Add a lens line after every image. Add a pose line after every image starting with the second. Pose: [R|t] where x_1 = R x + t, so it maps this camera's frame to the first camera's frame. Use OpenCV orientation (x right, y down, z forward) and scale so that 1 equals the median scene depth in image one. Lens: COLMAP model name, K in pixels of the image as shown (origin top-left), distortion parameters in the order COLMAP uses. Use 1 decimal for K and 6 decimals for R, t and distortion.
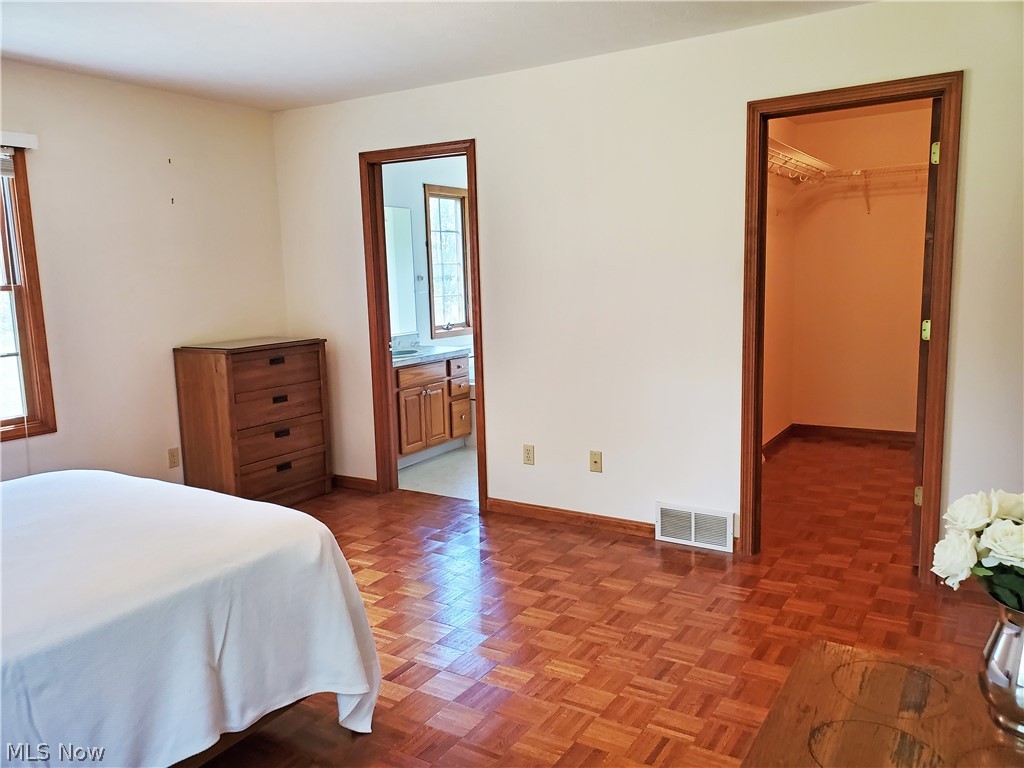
lens RADIAL K [[772.2, 0, 512.0], [0, 772.2, 384.0], [0, 0, 1]] dist [-0.009052, -0.000120]
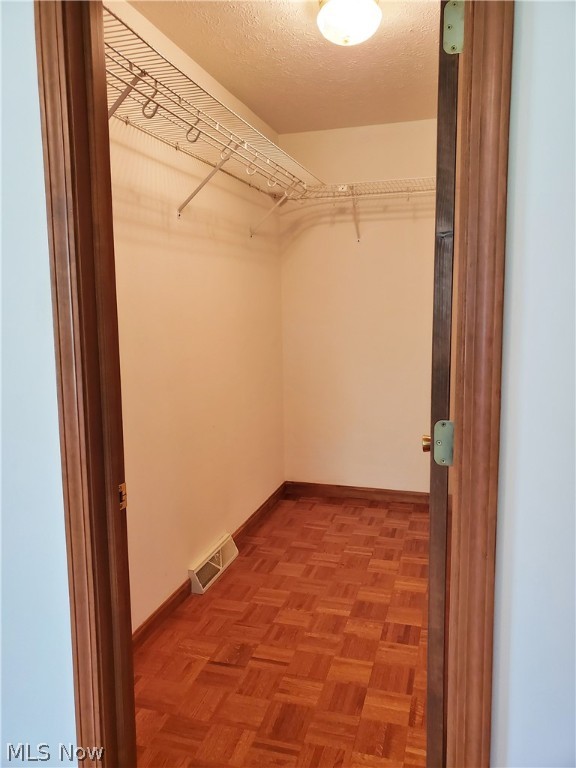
lens RADIAL K [[596.7, 0, 288.0], [0, 596.7, 384.0], [0, 0, 1]] dist [0.020178, 0.001409]
pose [[0.960120, -0.022038, 0.278719, 0.229146], [0.026018, 0.999605, -0.010586, -0.065189], [-0.278375, 0.017416, 0.960314, 0.444443]]
